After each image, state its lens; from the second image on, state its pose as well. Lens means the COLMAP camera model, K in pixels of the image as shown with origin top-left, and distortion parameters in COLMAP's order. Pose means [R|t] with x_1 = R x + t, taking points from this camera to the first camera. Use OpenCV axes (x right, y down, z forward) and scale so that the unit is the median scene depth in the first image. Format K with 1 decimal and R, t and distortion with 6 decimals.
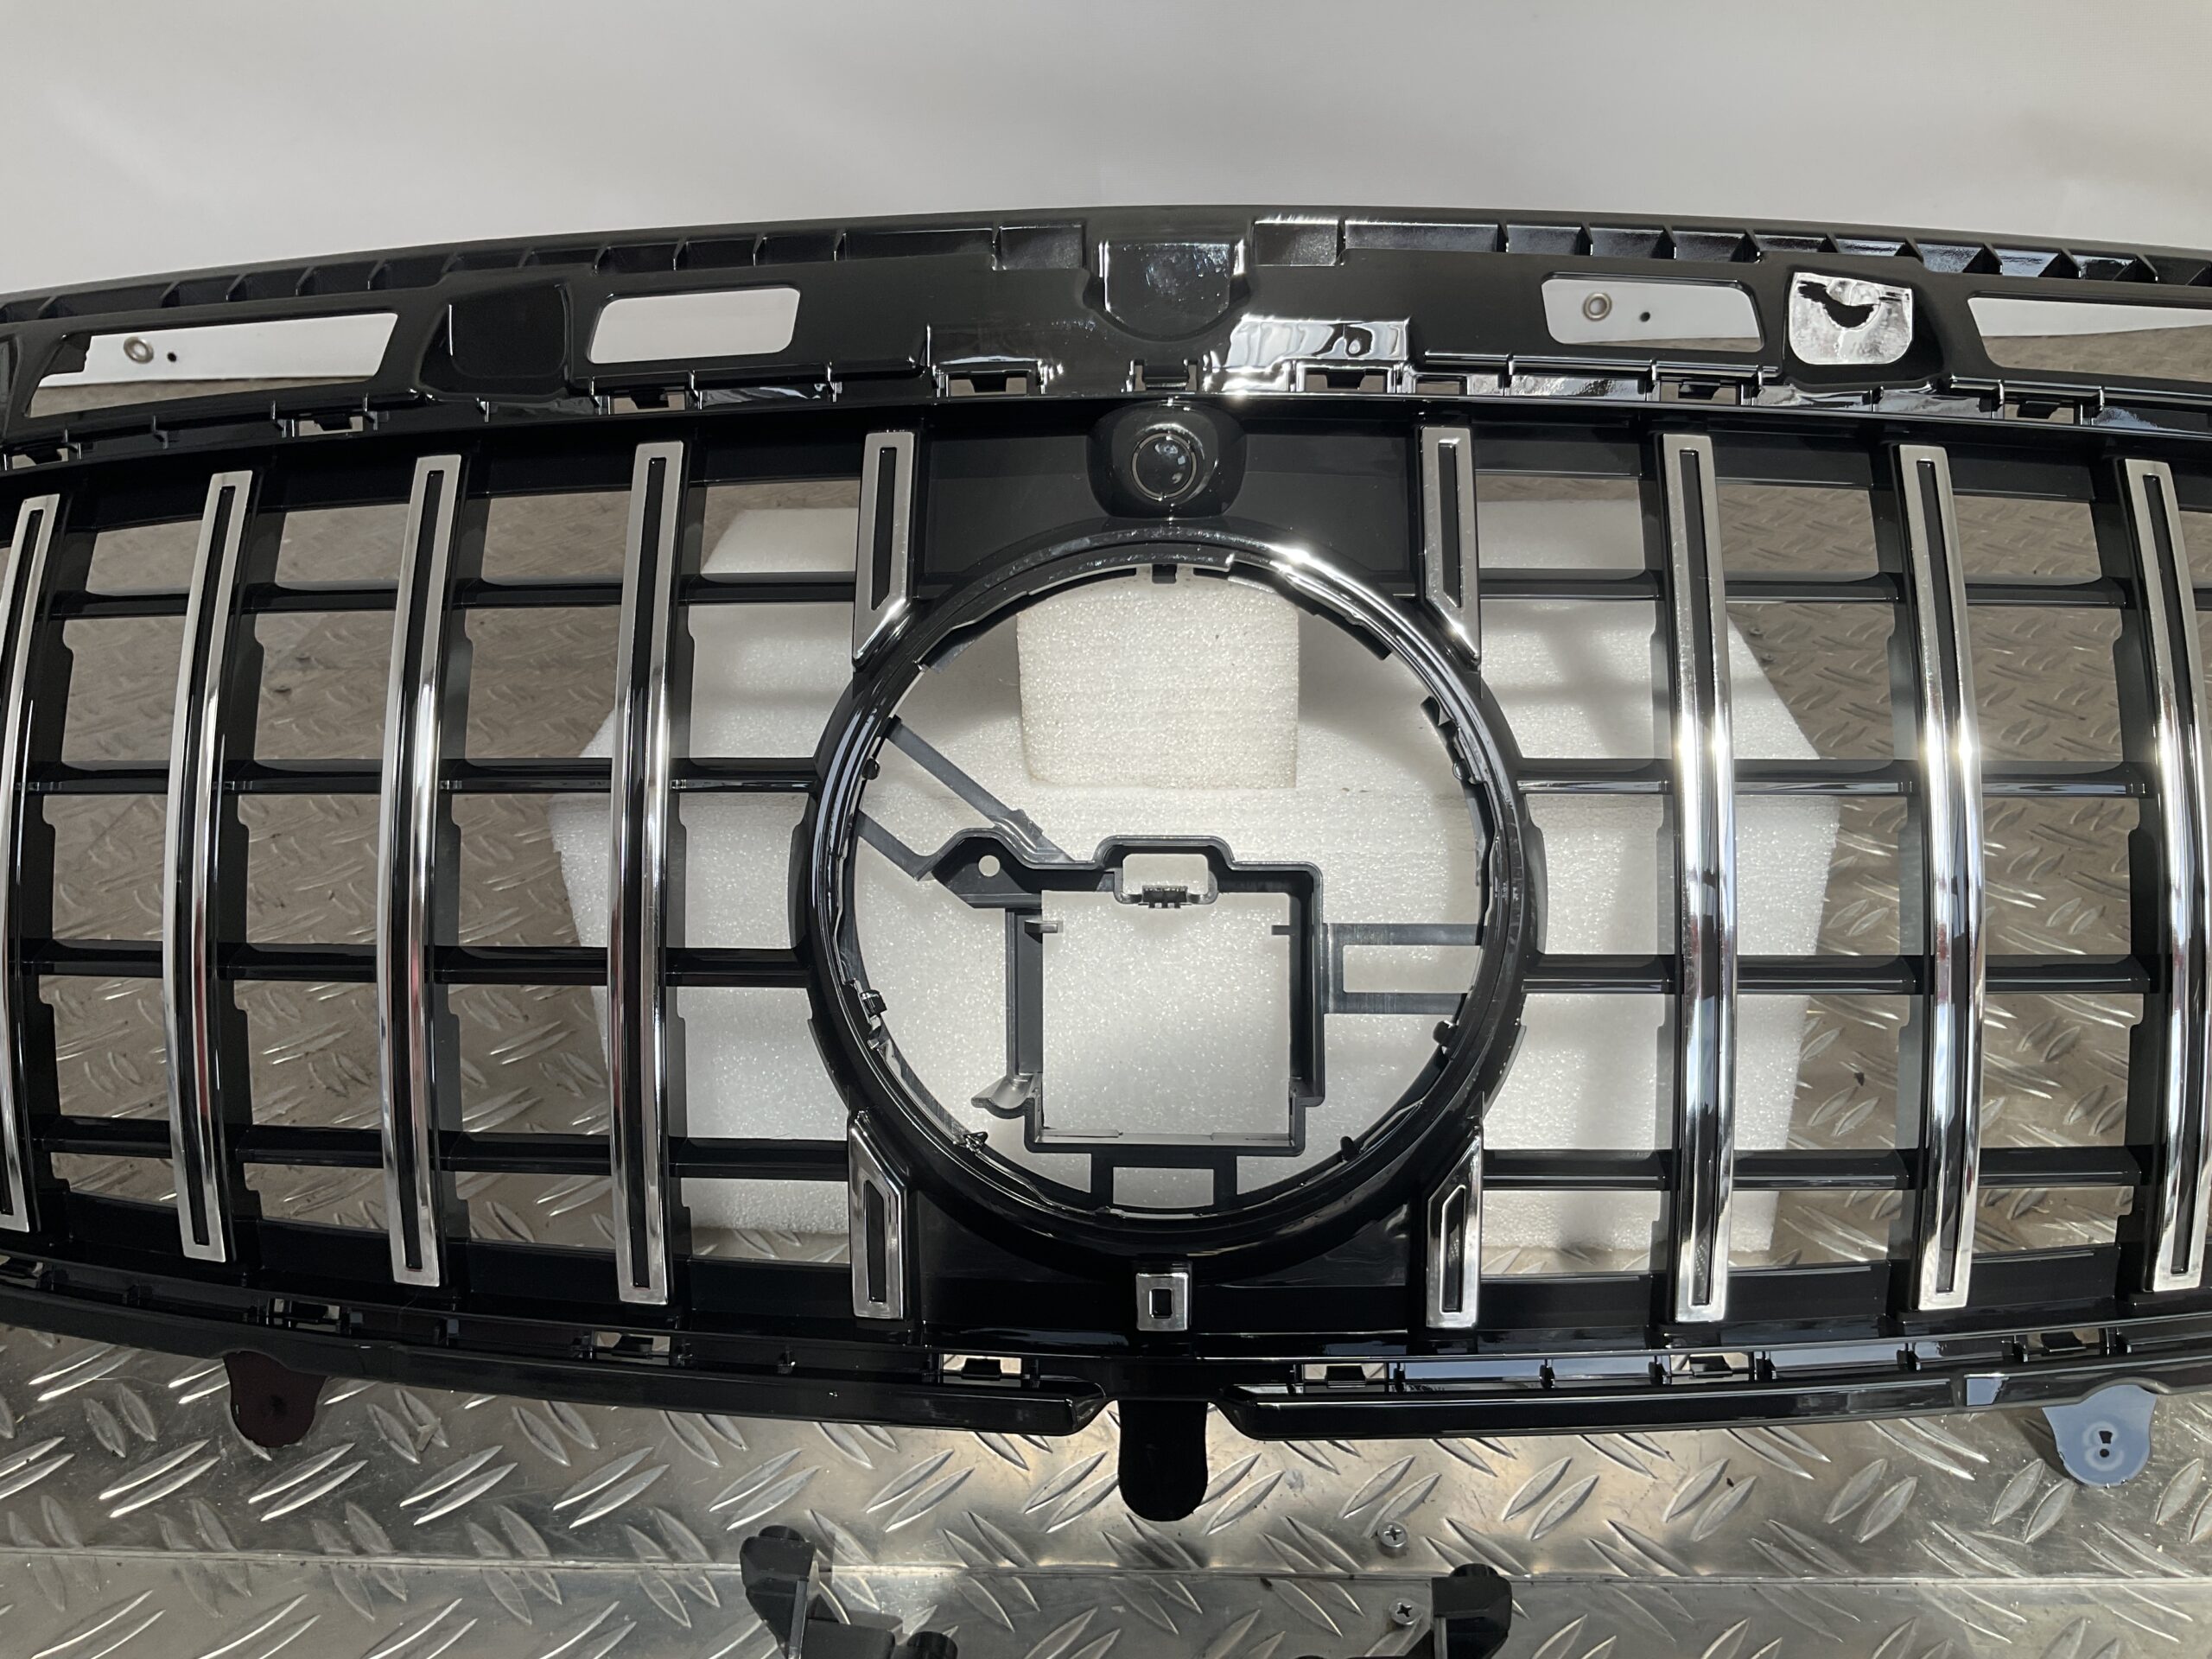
lens RADIAL K [[1743.2, 0, 1096.5], [0, 1743.2, 821.5], [0, 0, 1]] dist [0.023853, -0.016112]
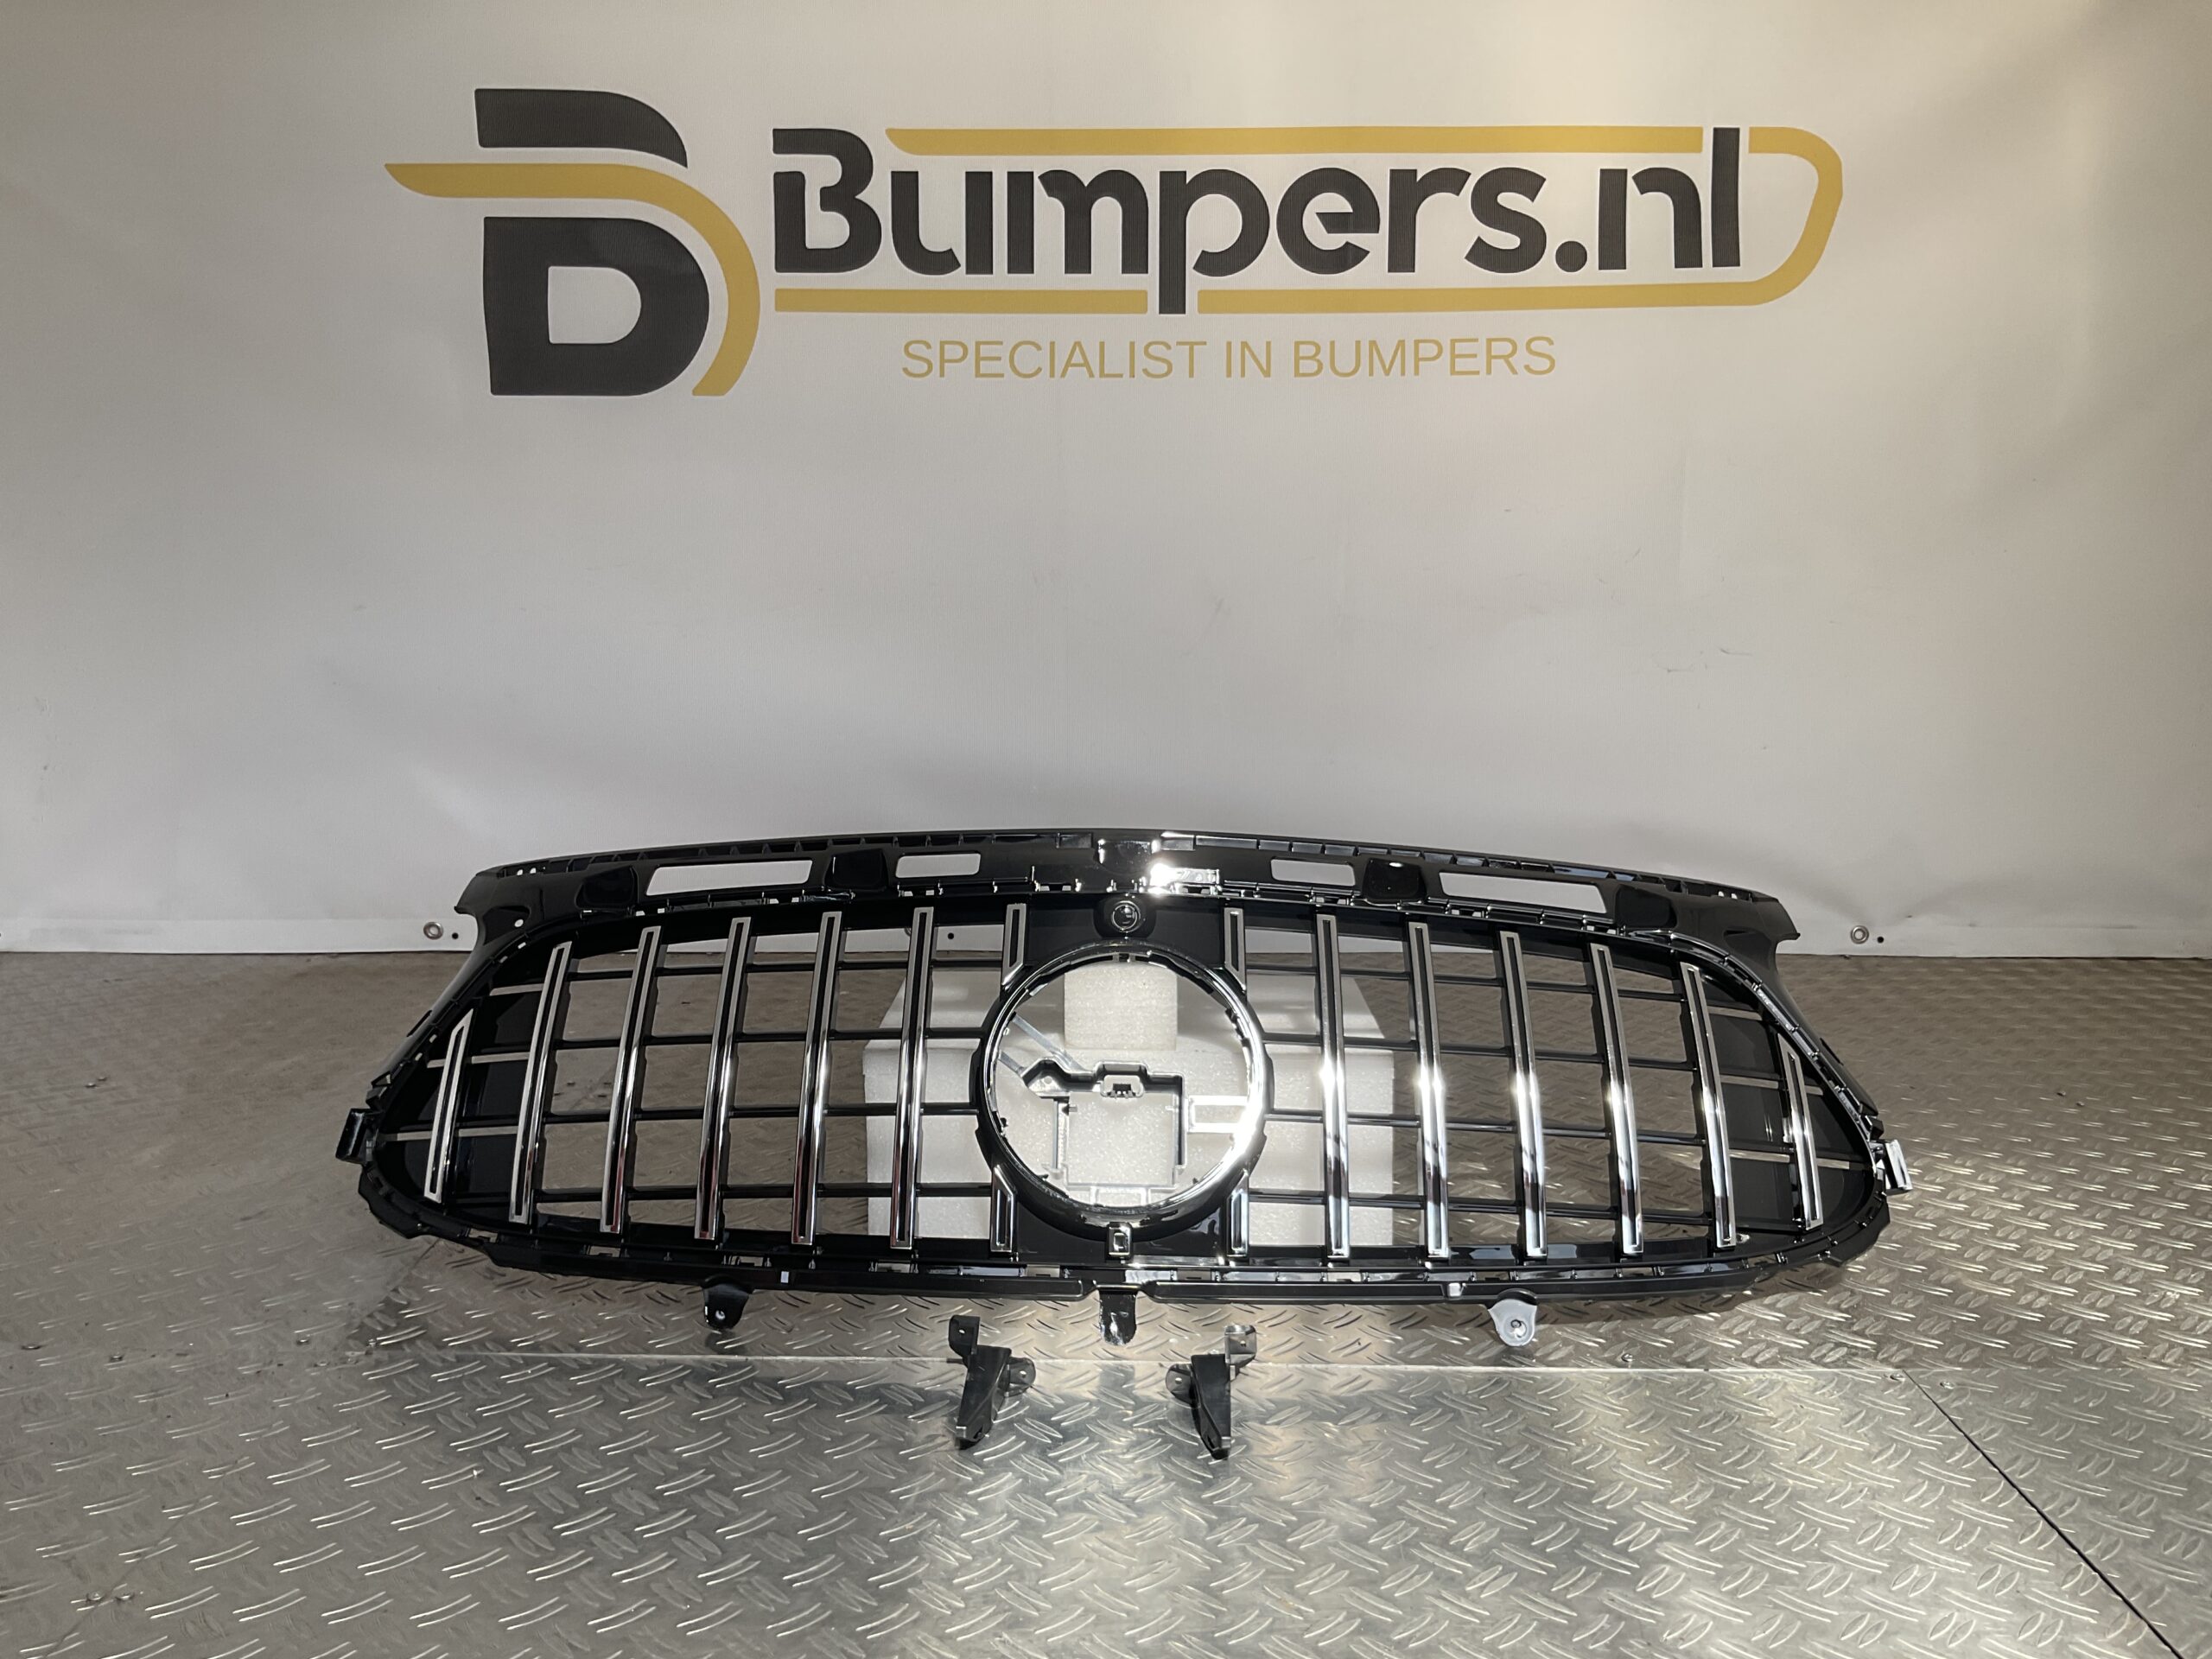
lens RADIAL K [[1743.2, 0, 1098.7], [0, 1743.2, 847.5], [0, 0, 1]] dist [0.023853, -0.016112]
pose [[0.999019, 0.030599, 0.032026, -0.080734], [-0.016955, 0.932138, -0.361706, 0.605747], [-0.040921, 0.360808, 0.931742, -1.377685]]
